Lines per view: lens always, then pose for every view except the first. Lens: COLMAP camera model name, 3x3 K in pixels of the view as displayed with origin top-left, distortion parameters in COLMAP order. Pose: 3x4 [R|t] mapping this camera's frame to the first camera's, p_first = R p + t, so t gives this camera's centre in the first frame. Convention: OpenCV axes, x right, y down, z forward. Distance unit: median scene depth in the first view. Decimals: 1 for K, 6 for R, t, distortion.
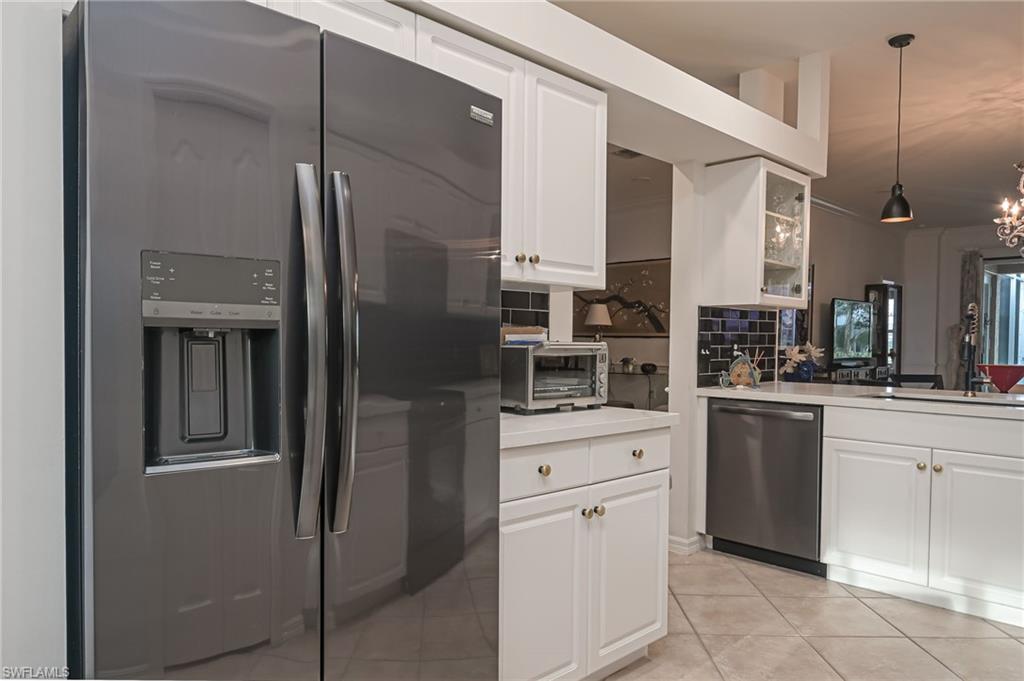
lens RADIAL K [[623.4, 0, 510.3], [0, 623.4, 355.4], [0, 0, 1]] dist [0.002914, -0.002745]
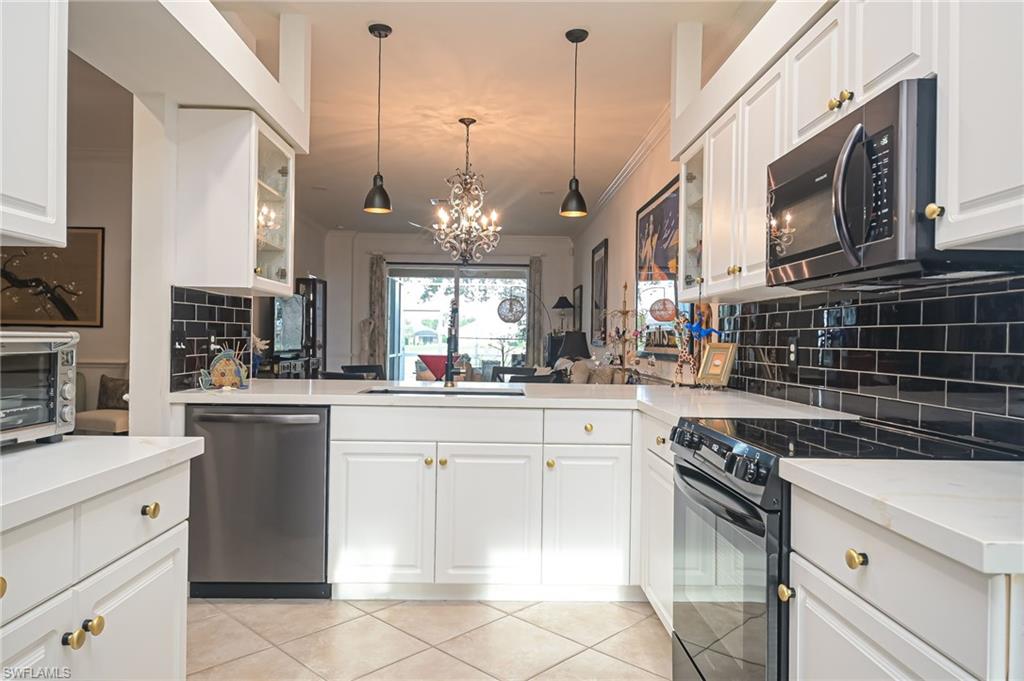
lens RADIAL K [[675.3, 0, 499.4], [0, 675.3, 339.7], [0, 0, 1]] dist [0.010774, -0.003462]
pose [[0.690927, -0.000388, 0.722925, -0.022912], [0.009047, 0.999926, -0.008110, -0.002618], [-0.722868, 0.012144, 0.690879, 0.135213]]
